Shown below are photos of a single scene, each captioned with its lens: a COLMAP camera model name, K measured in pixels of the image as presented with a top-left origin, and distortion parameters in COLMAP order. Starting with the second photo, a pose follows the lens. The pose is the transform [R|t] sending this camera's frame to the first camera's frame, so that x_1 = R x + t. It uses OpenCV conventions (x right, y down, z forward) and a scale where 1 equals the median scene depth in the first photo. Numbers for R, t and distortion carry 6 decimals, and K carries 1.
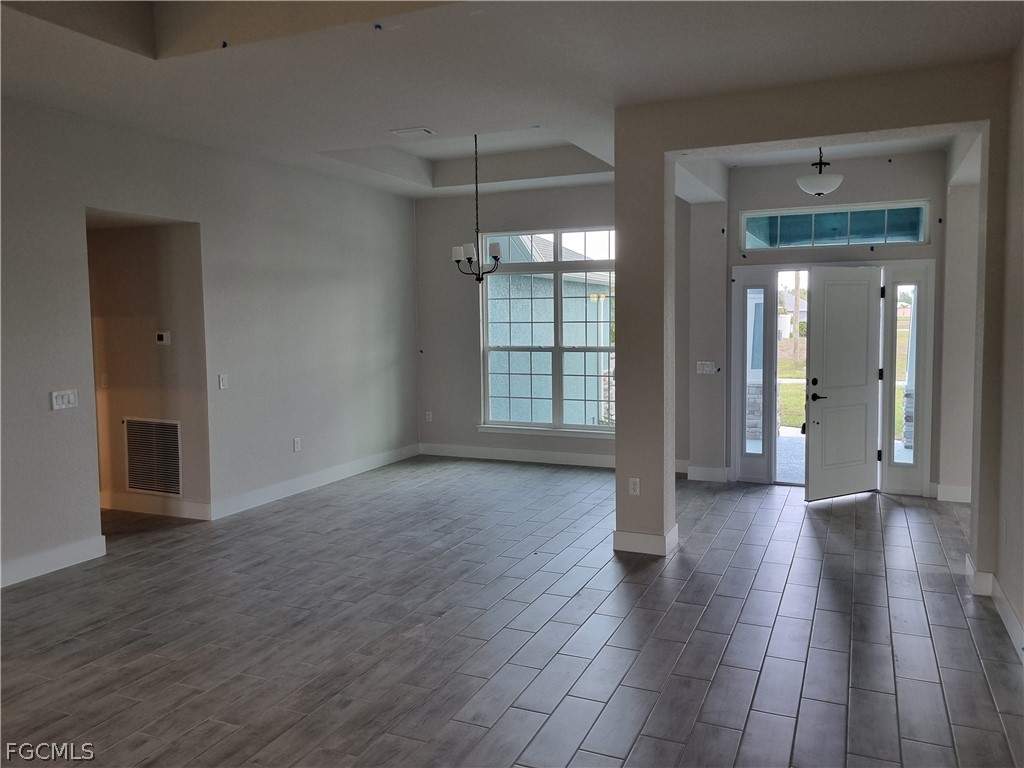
lens RADIAL K [[775.5, 0, 512.0], [0, 775.5, 384.0], [0, 0, 1]] dist [0.001044, -0.002582]
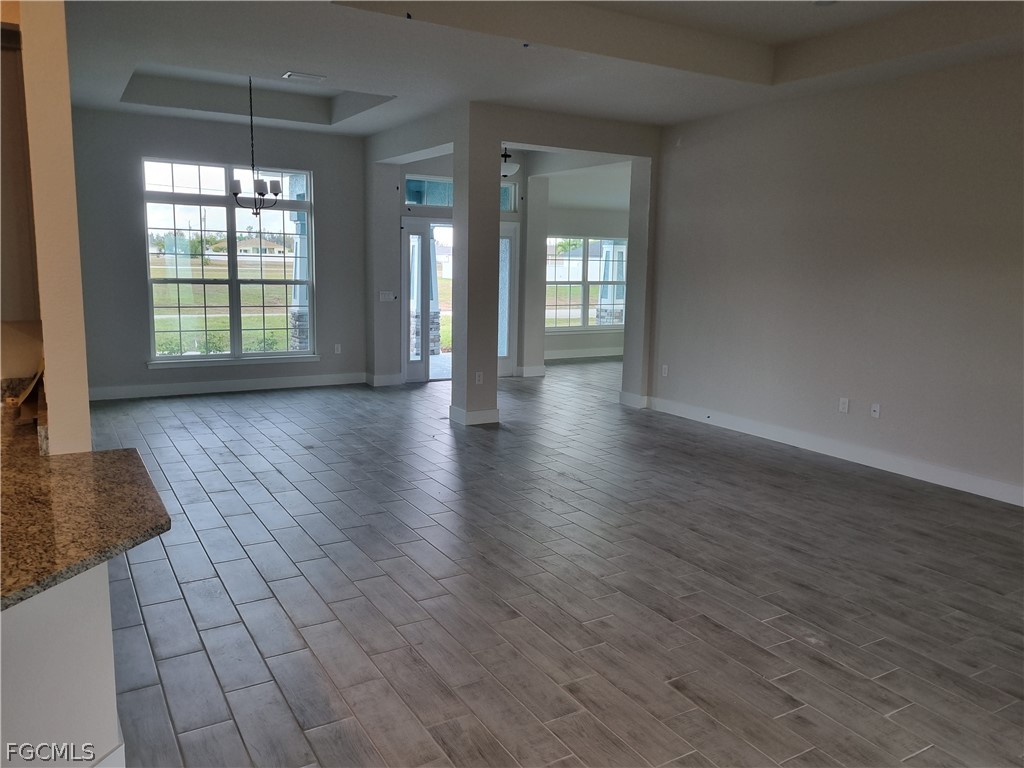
lens RADIAL K [[775.5, 0, 512.0], [0, 775.5, 384.0], [0, 0, 1]] dist [0.001044, -0.002582]
pose [[0.567963, -0.105888, 0.816214, -0.611392], [0.034134, 0.993867, 0.105183, -0.005385], [-0.822346, -0.031879, 0.568094, 0.102251]]
